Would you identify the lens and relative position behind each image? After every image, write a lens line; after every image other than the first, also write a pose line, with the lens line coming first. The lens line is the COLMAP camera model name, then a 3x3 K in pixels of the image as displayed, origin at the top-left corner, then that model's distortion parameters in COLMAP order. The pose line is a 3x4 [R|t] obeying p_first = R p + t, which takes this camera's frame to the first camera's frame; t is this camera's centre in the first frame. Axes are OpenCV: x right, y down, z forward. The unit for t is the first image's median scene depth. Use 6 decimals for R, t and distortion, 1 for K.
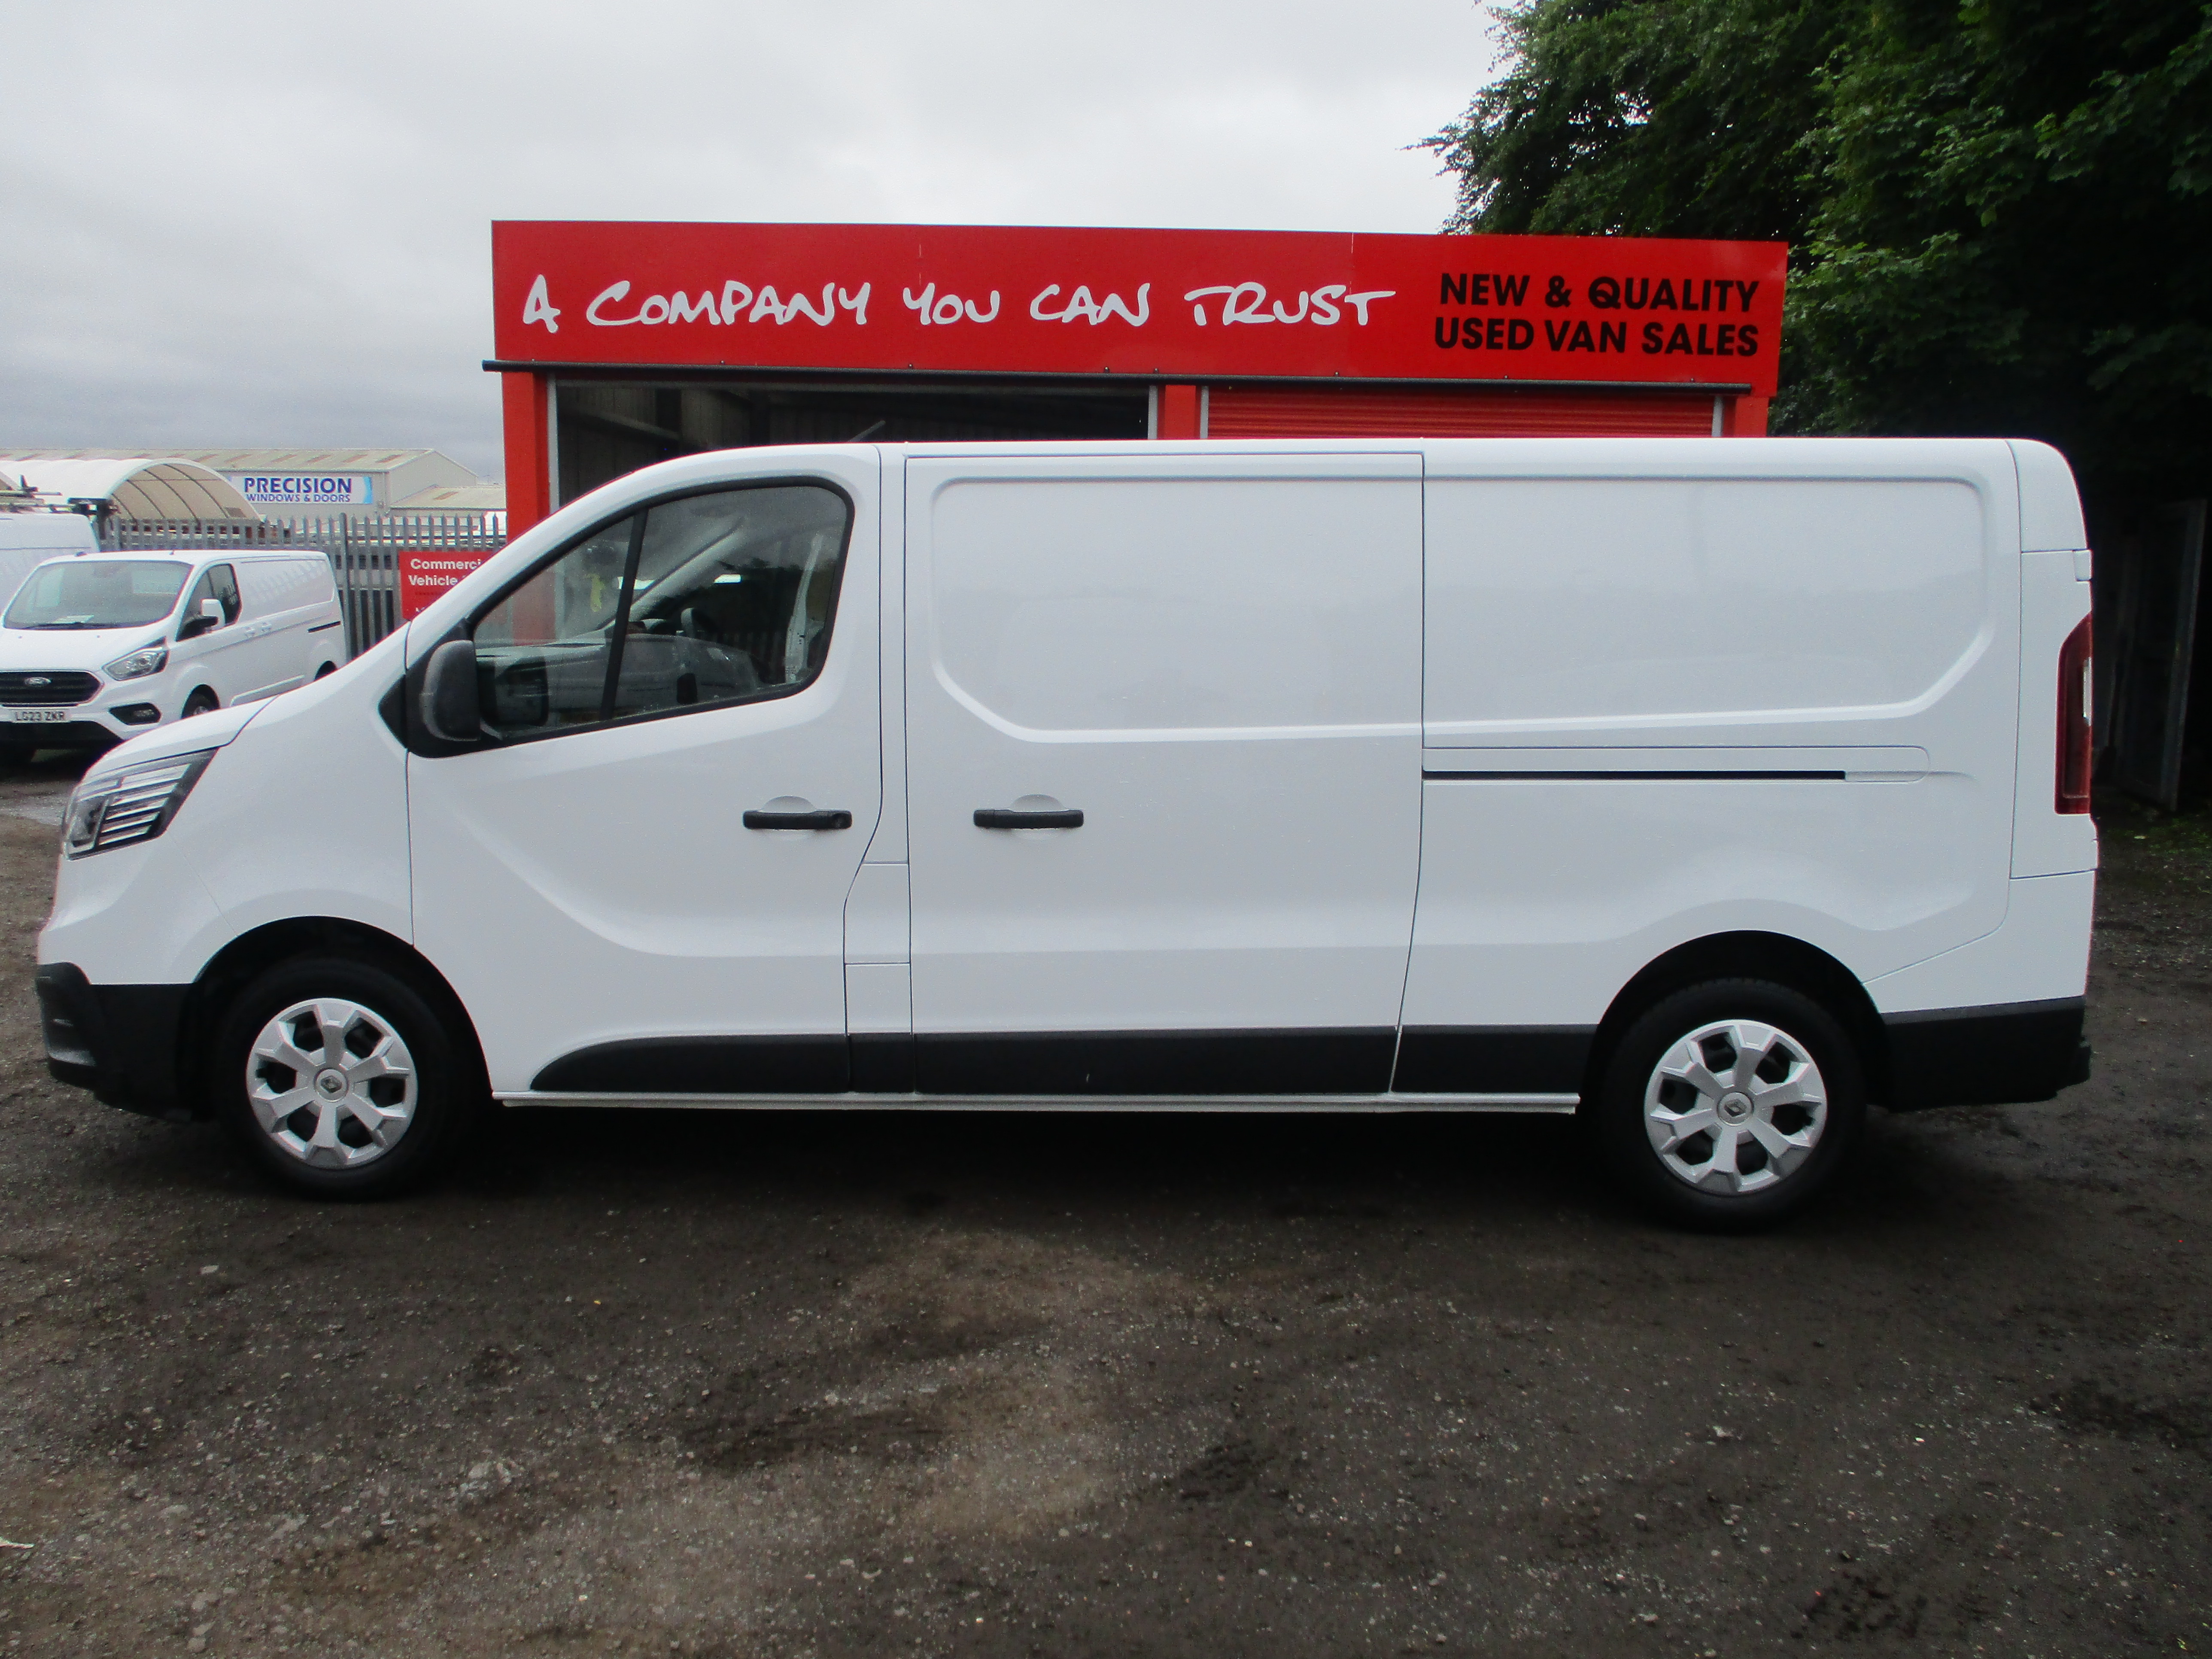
lens RADIAL K [[1829.5, 0, 1093.5], [0, 1829.5, 880.3], [0, 0, 1]] dist [-0.037589, 0.017137]
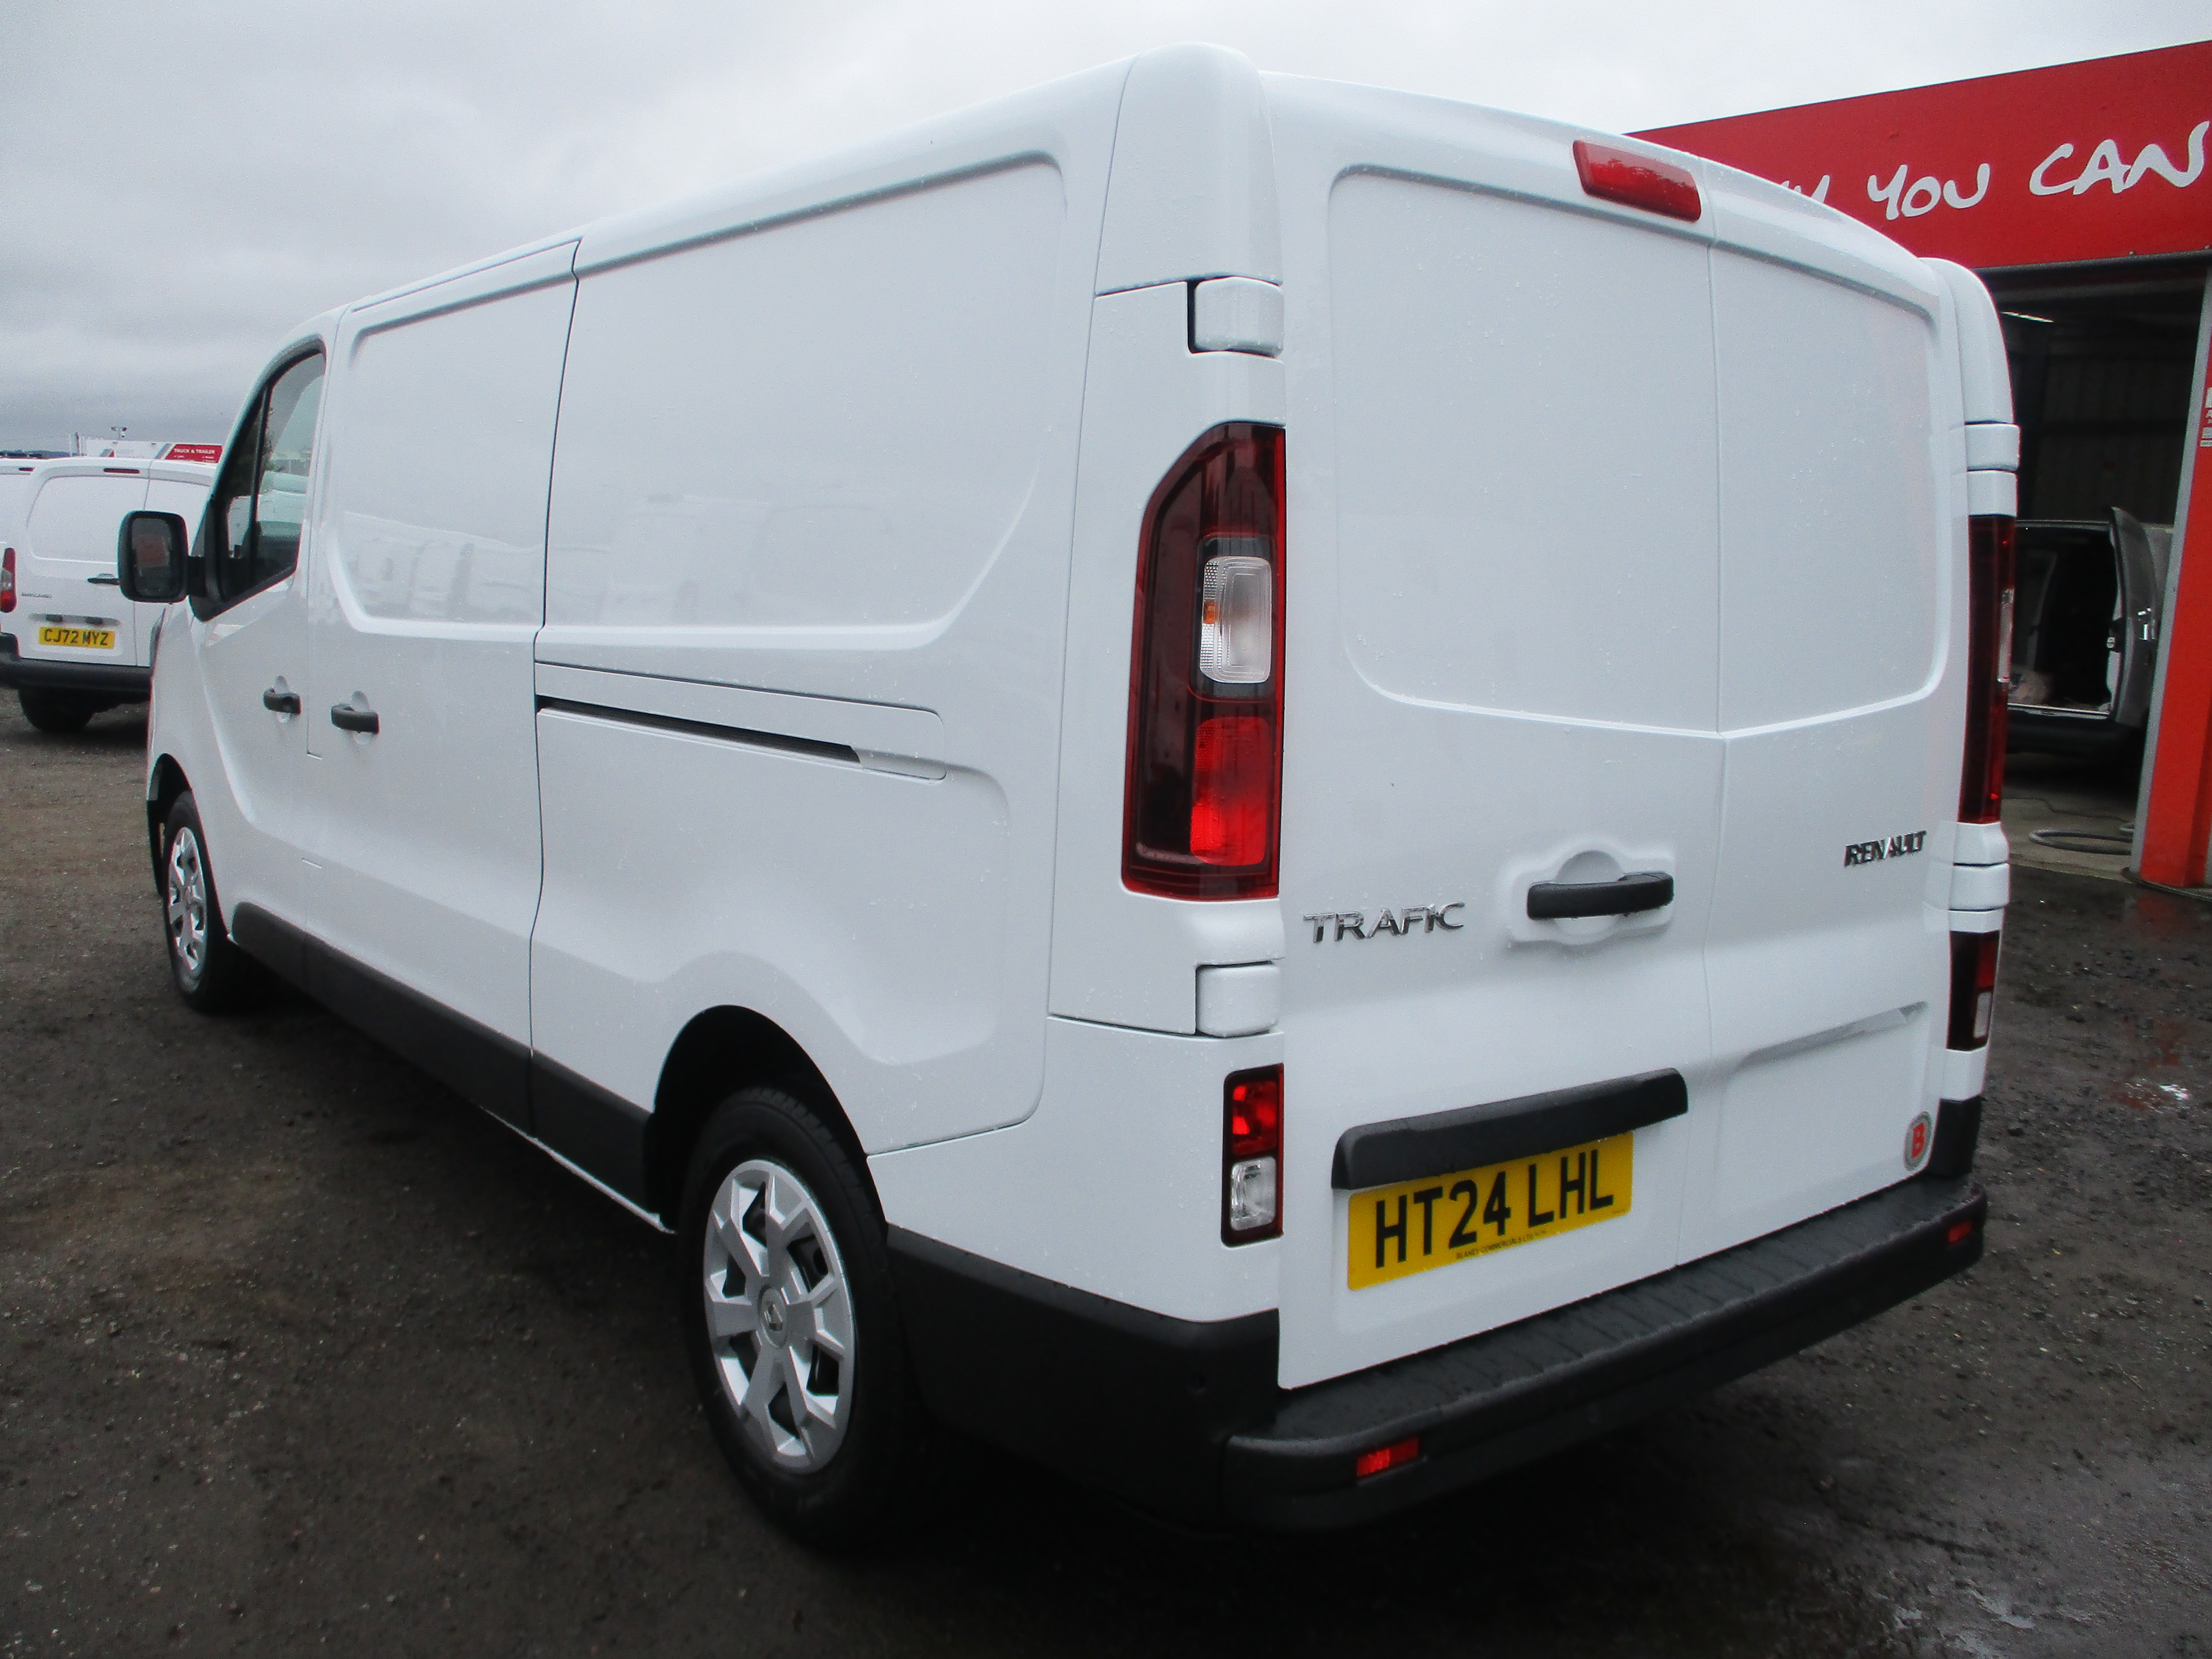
lens RADIAL K [[1829.5, 0, 1093.5], [0, 1829.5, 880.3], [0, 0, 1]] dist [-0.037589, 0.017137]
pose [[0.649182, 0.145407, -0.746606, 0.307902], [-0.148146, 0.986931, 0.063397, -0.023604], [0.746067, 0.069451, 0.662239, 0.250394]]
